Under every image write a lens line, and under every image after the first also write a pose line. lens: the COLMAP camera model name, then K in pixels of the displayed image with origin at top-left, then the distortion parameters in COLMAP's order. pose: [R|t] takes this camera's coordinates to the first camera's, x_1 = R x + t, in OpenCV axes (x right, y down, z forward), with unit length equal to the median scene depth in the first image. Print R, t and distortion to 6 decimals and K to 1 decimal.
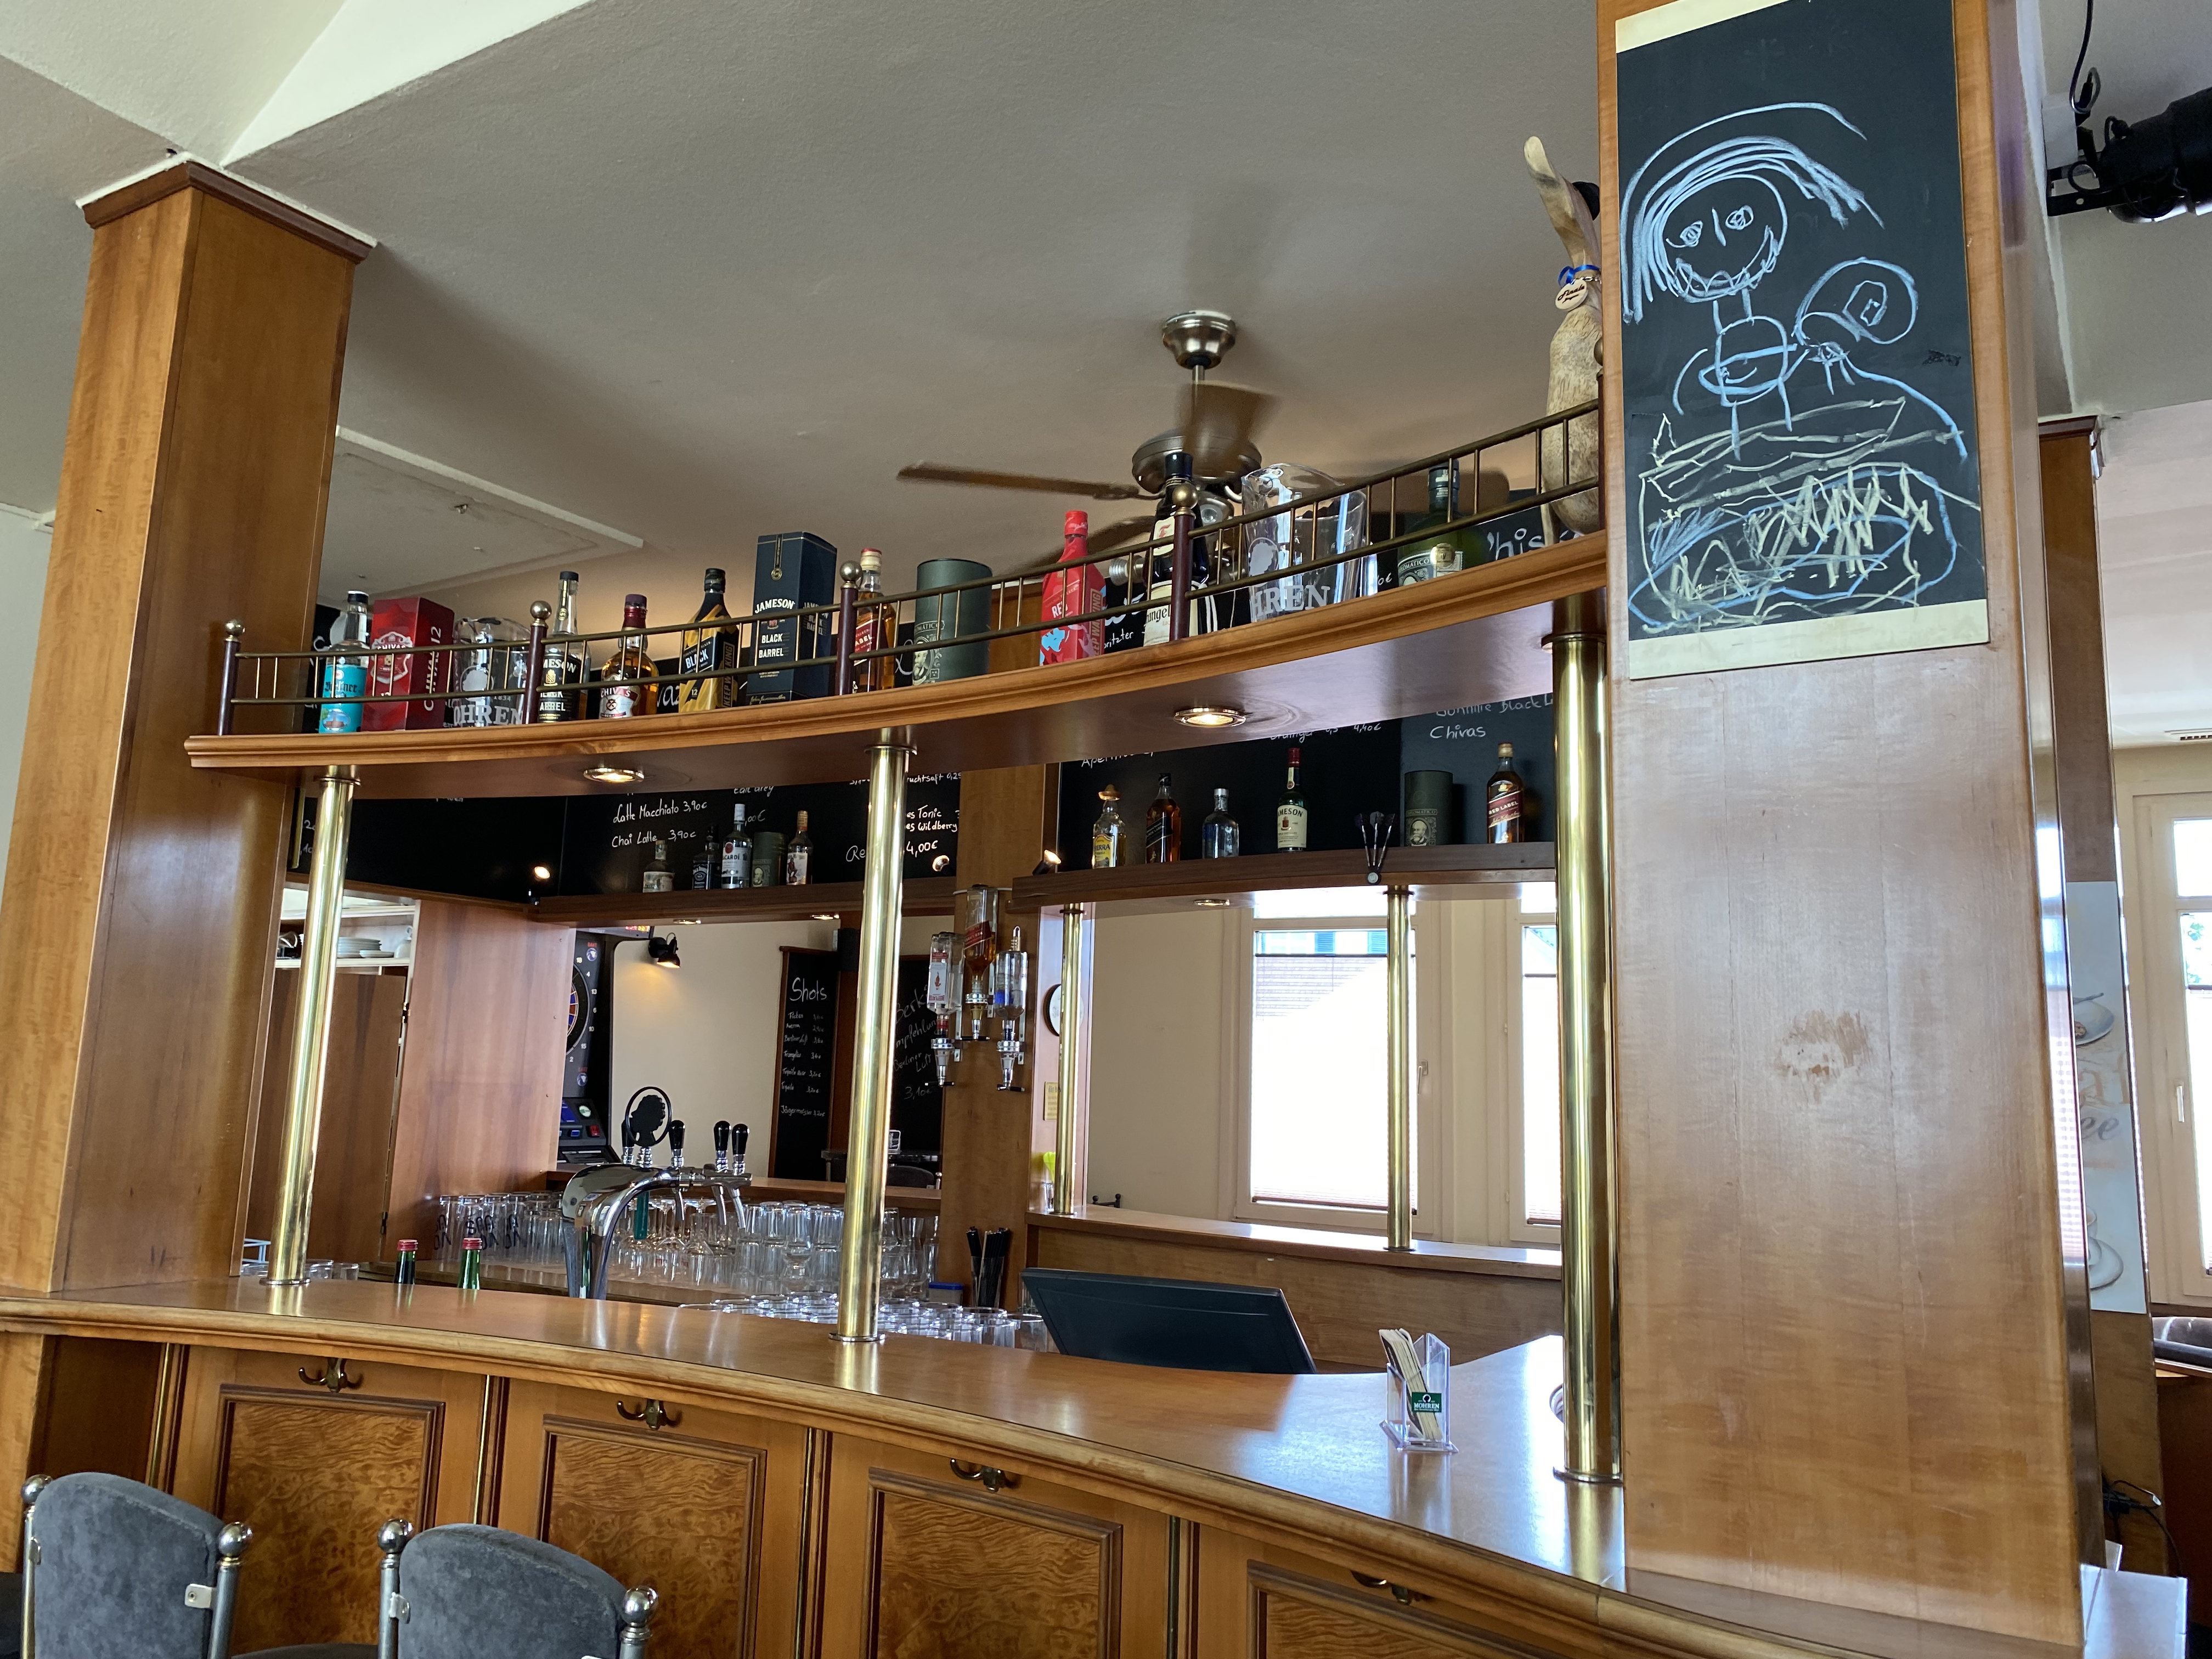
lens RADIAL K [[1689.6, 0, 1091.5], [0, 1689.6, 802.3], [0, 0, 1]] dist [-0.001059, -0.002978]
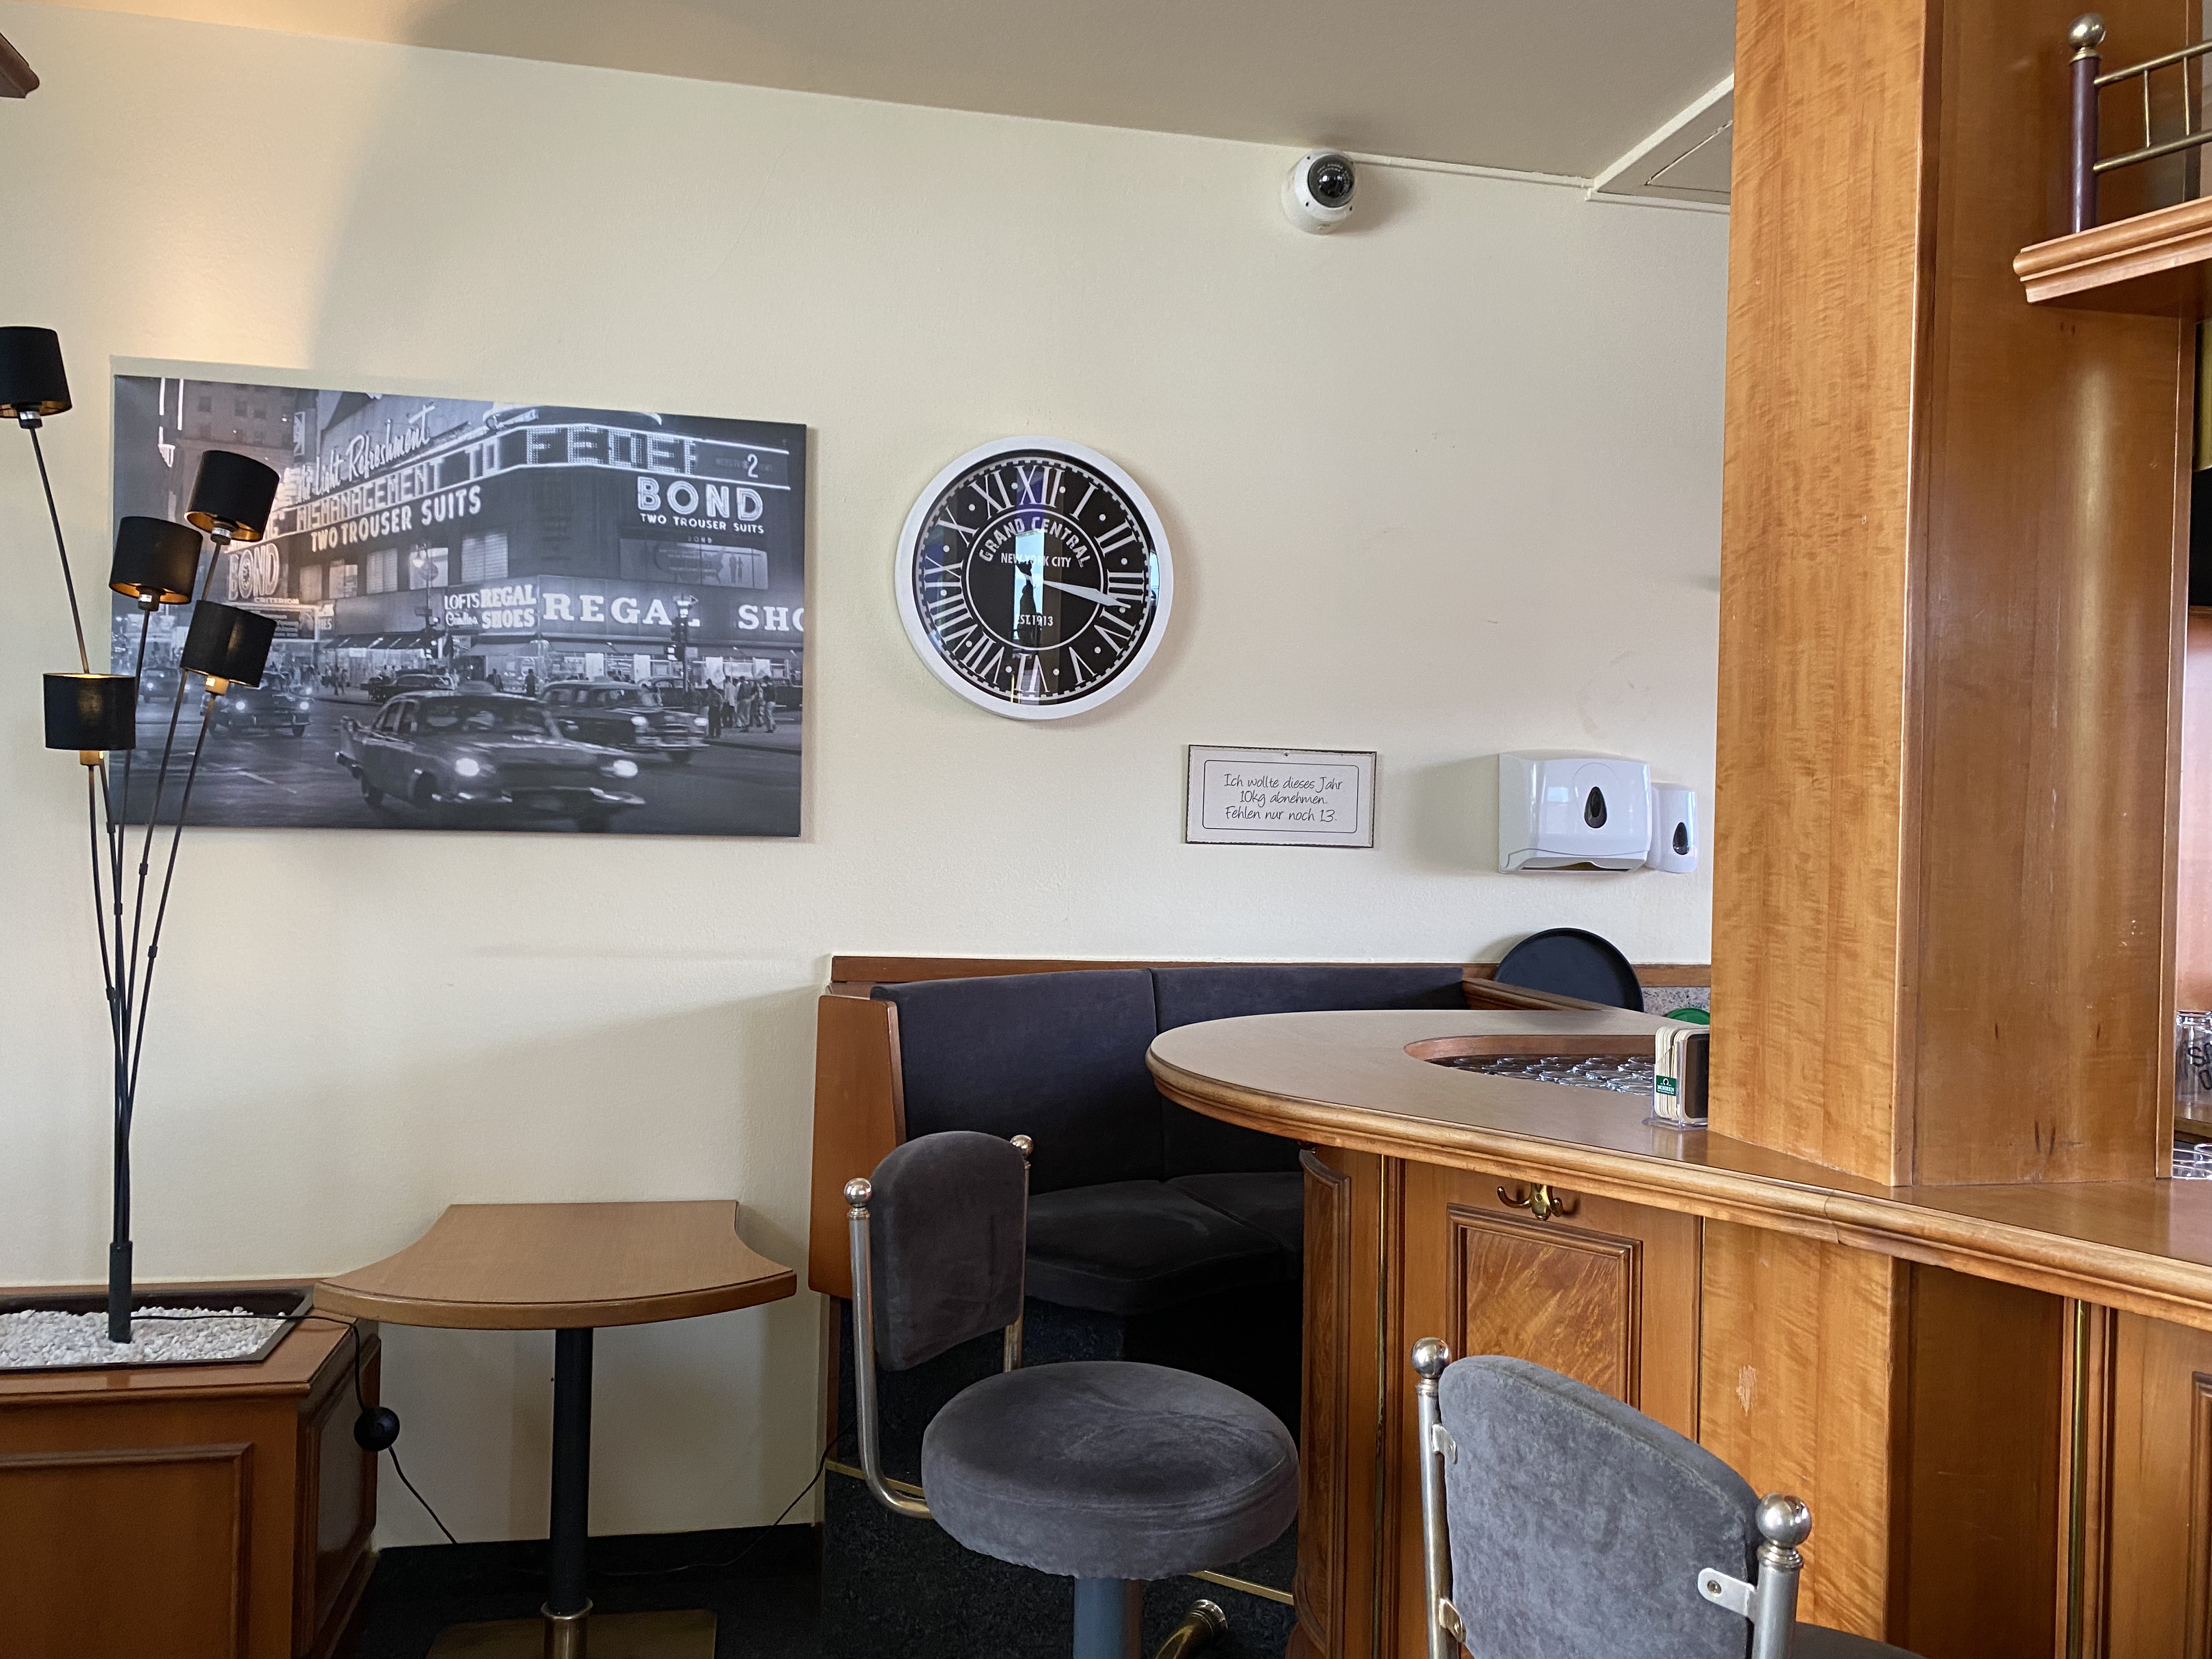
lens RADIAL K [[1682.5, 0, 1106.0], [0, 1682.5, 829.5], [0, 0, 1]] dist [0.004904, -0.001154]
pose [[0.699964, -0.017230, -0.713971, -0.356181], [0.119011, 0.988545, 0.092820, 0.066269], [0.704193, -0.149941, 0.693996, 0.368542]]
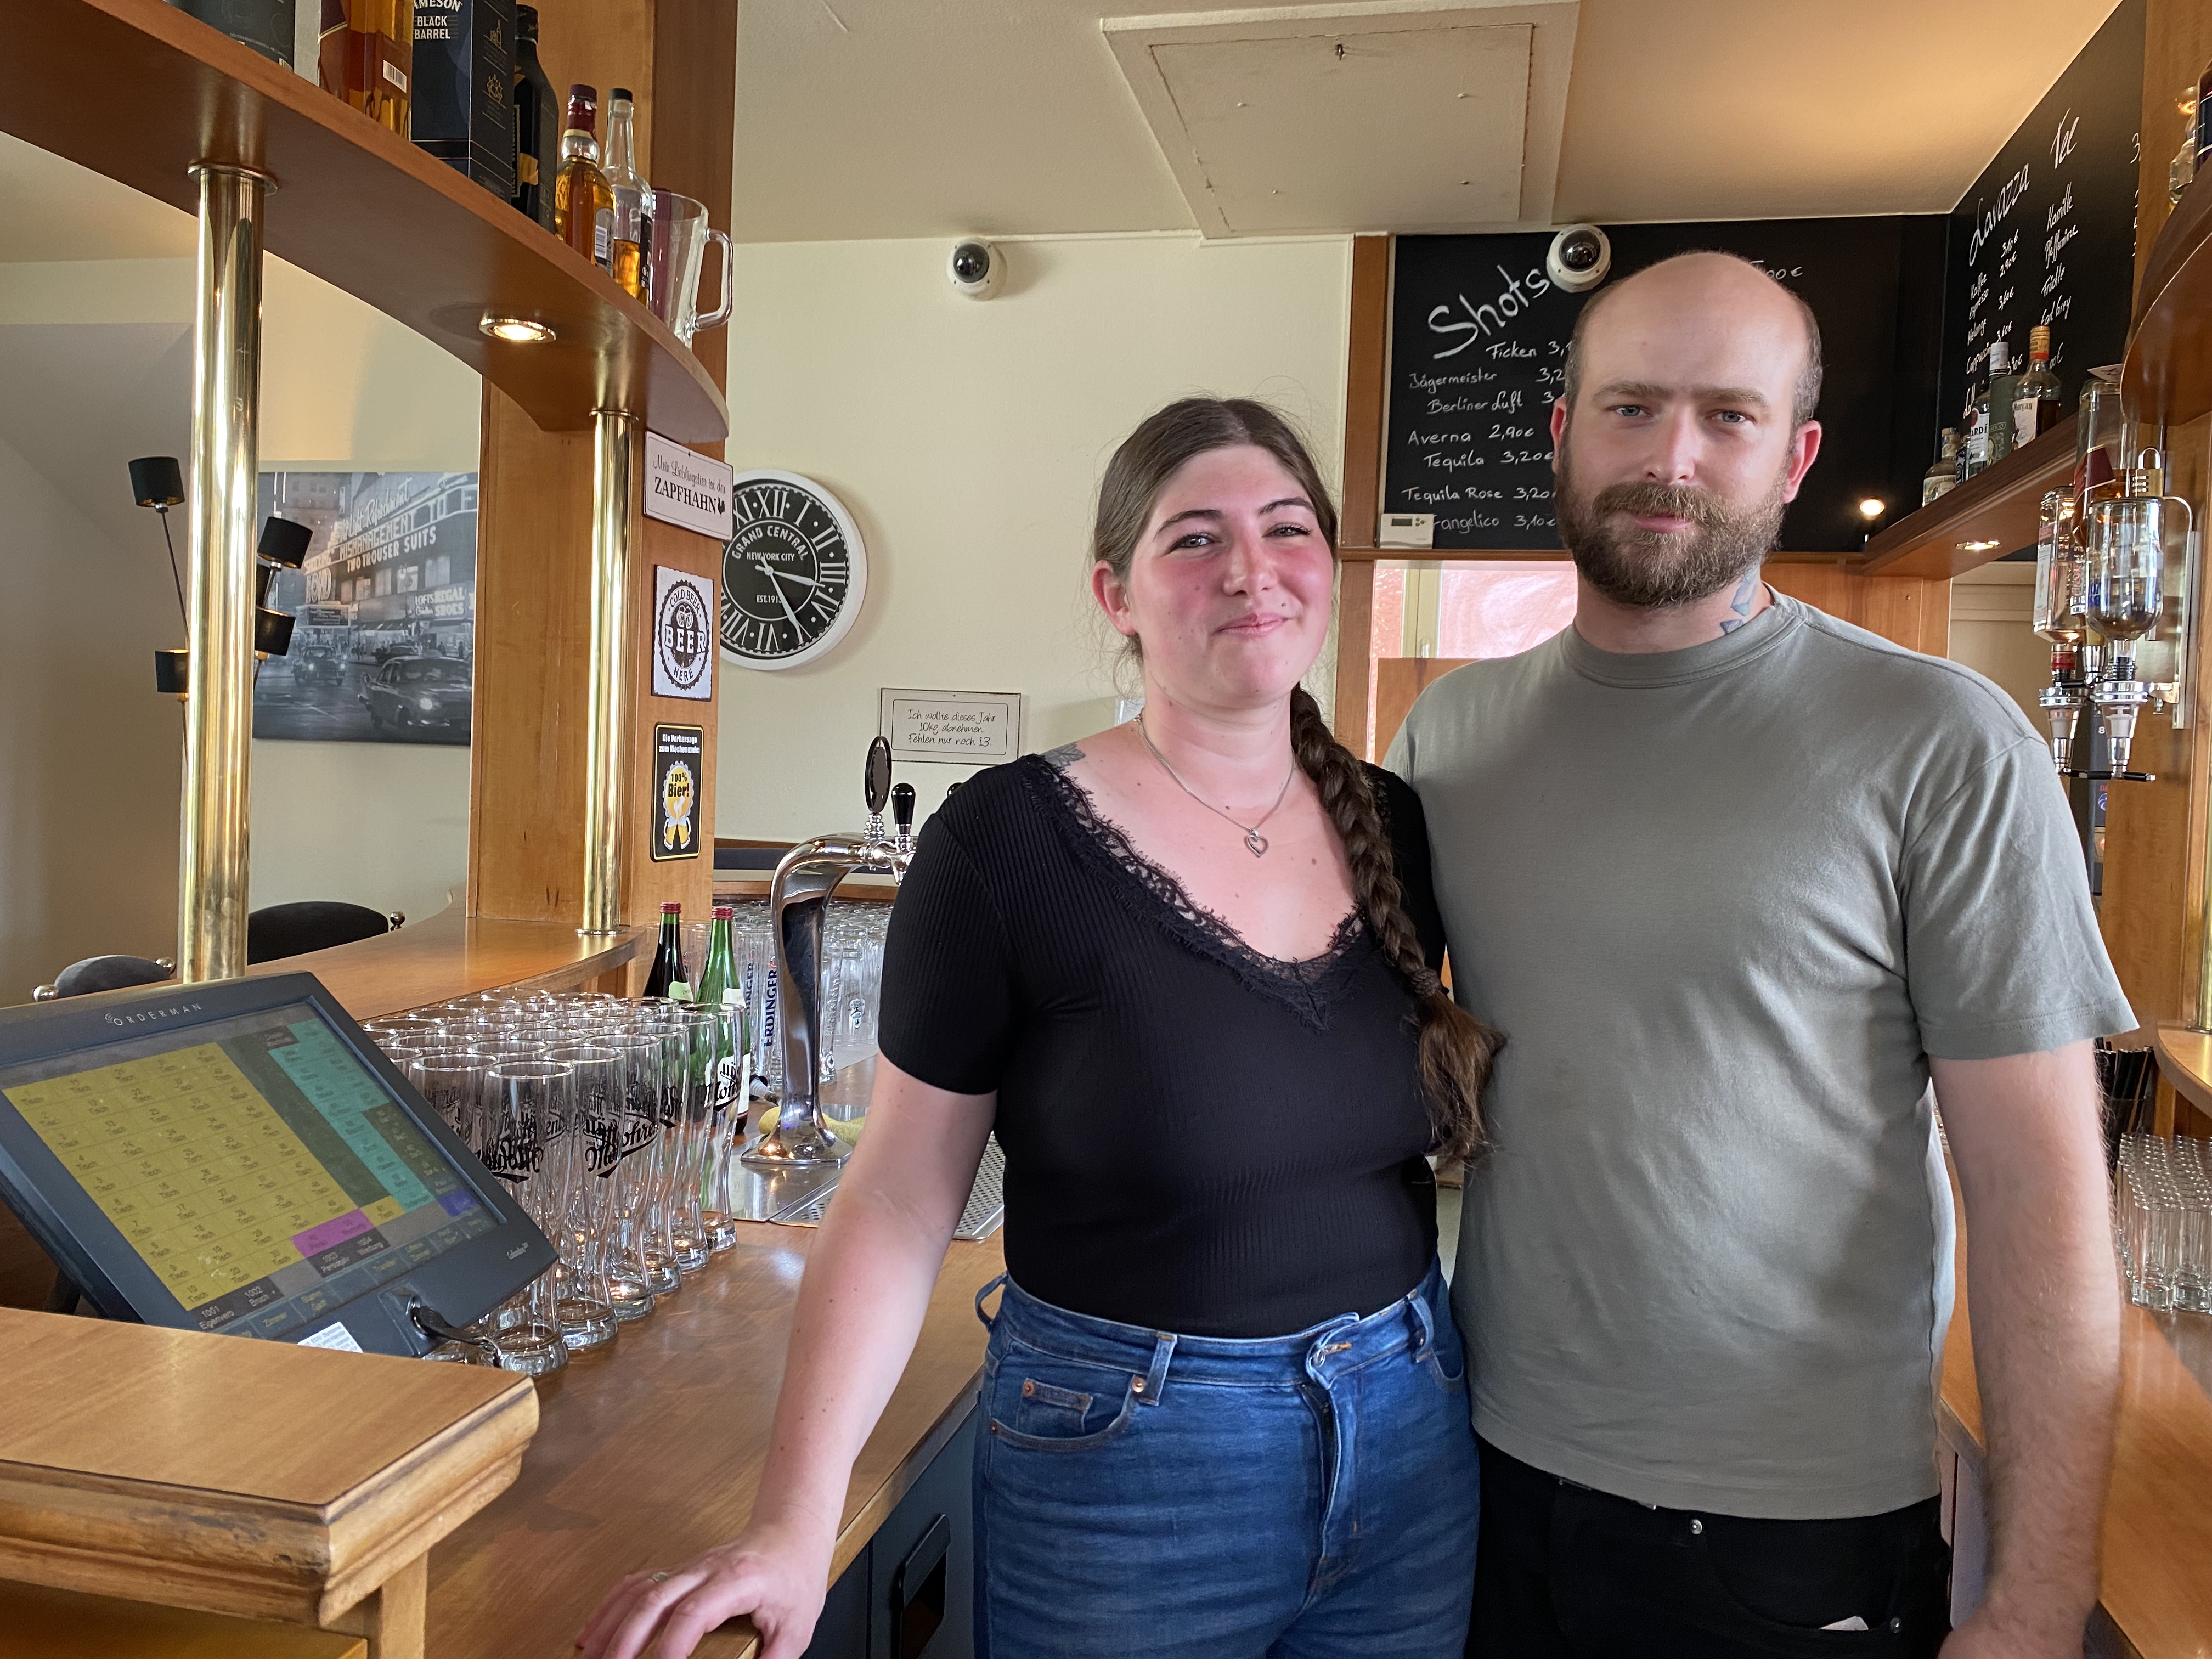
lens RADIAL K [[1689.6, 0, 1091.5], [0, 1689.6, 802.3], [0, 0, 1]] dist [-0.001059, -0.002978]
pose [[0.332556, 0.001334, -0.943083, 0.555125], [0.128138, 0.990662, 0.046586, 0.202210], [0.934338, -0.136337, 0.329279, 0.968180]]
